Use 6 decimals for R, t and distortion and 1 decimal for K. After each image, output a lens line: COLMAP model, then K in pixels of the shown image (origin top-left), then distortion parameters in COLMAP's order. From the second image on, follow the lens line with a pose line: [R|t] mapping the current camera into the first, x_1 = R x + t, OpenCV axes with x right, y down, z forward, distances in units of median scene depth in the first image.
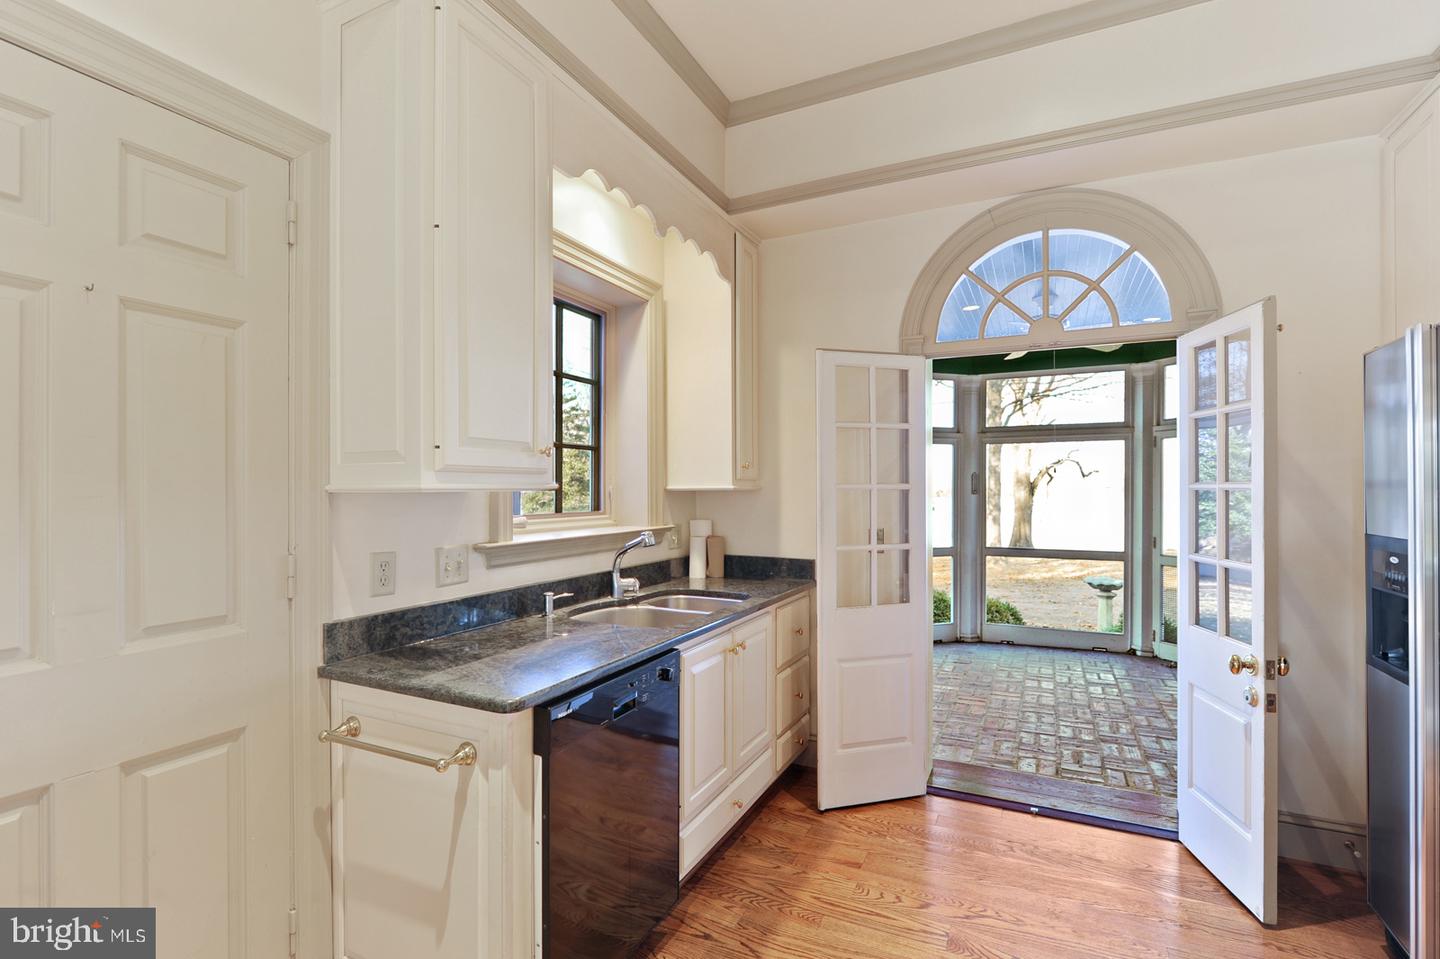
lens RADIAL K [[654.5, 0, 727.9], [0, 654.5, 486.4], [0, 0, 1]] dist [-0.005031, -0.000206]
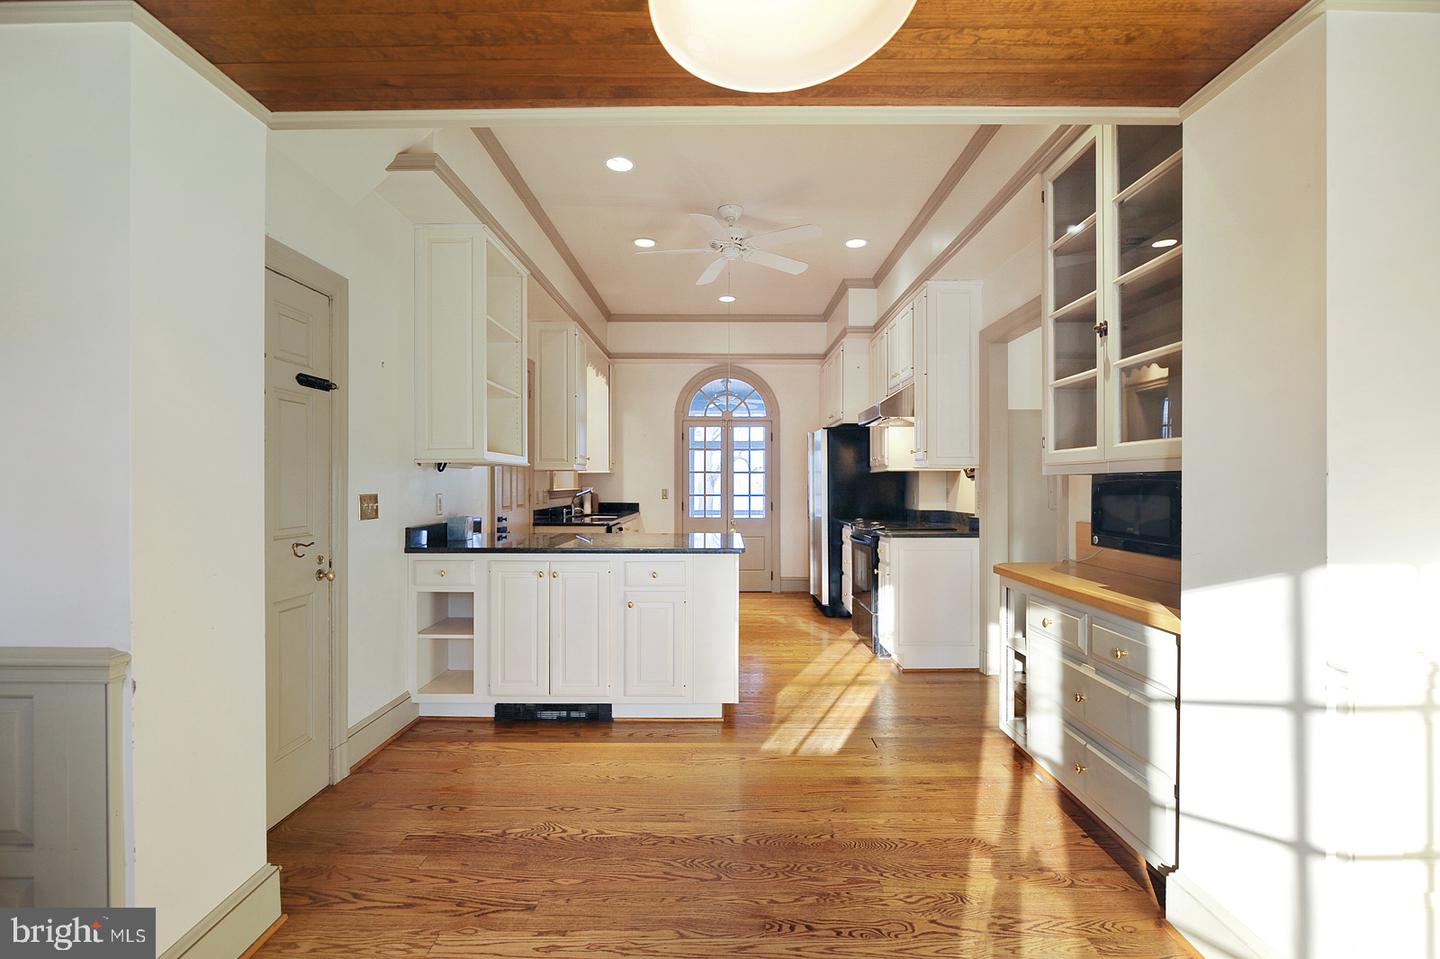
lens RADIAL K [[654.5, 0, 722.5], [0, 654.5, 480.7], [0, 0, 1]] dist [-0.005031, -0.000206]
pose [[0.898113, 0.003585, 0.439749, -0.762545], [-0.004100, 0.999992, 0.000221, 0.035807], [-0.439745, -0.002002, 0.898121, -1.508735]]
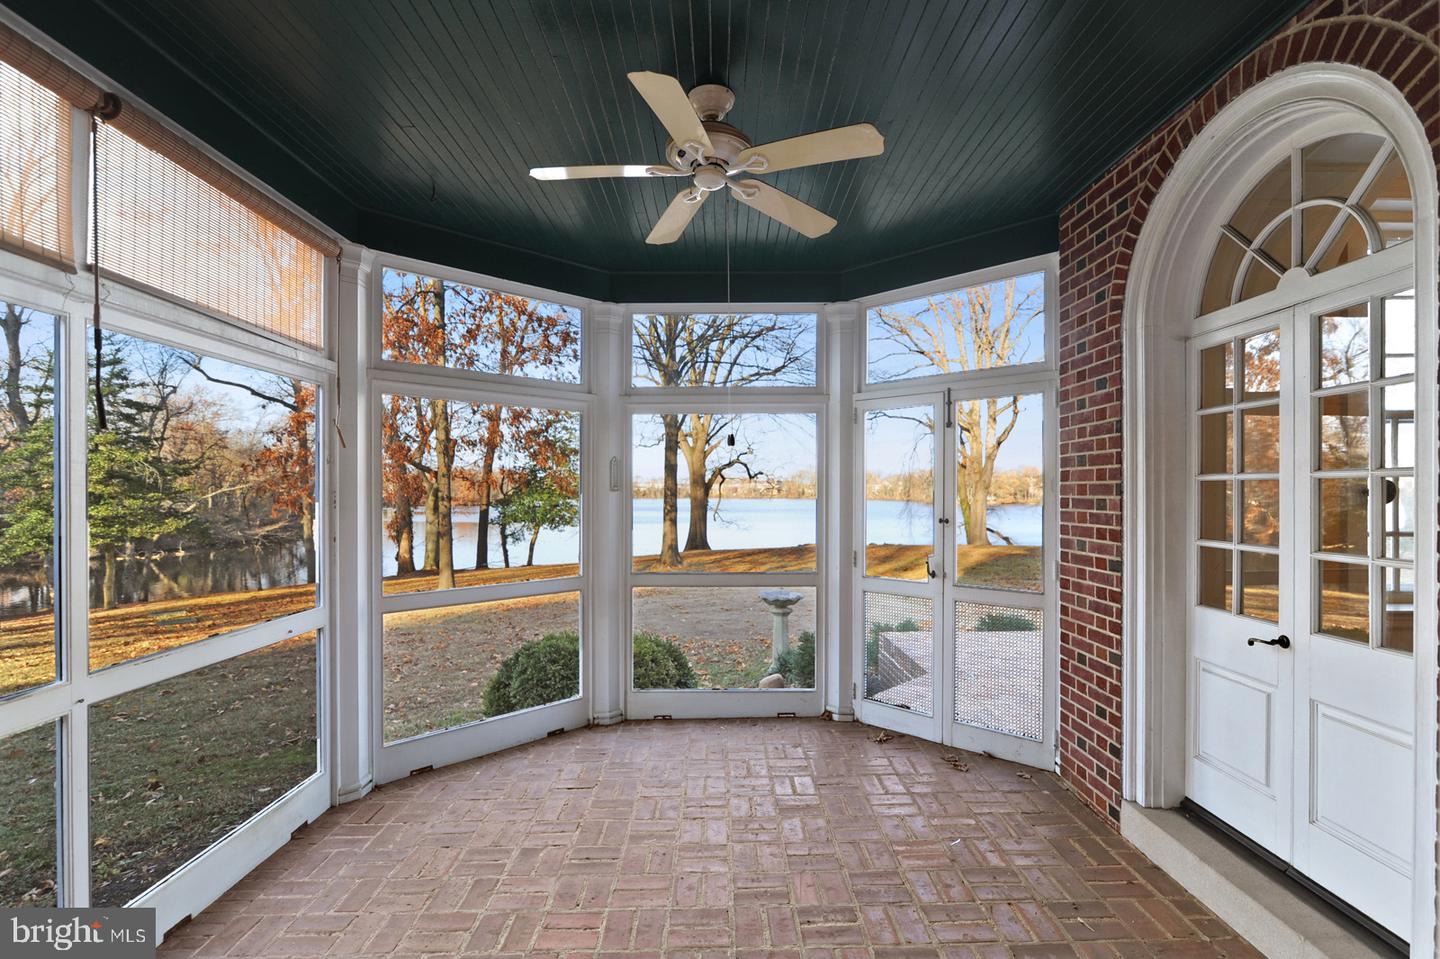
lens RADIAL K [[654.5, 0, 719.1], [0, 654.5, 482.8], [0, 0, 1]] dist [-0.005031, -0.000206]
pose [[0.899270, 0.002205, 0.437389, 0.195591], [0.000890, 0.999976, -0.006870, 0.008003], [-0.437394, 0.006567, 0.899246, 0.394252]]
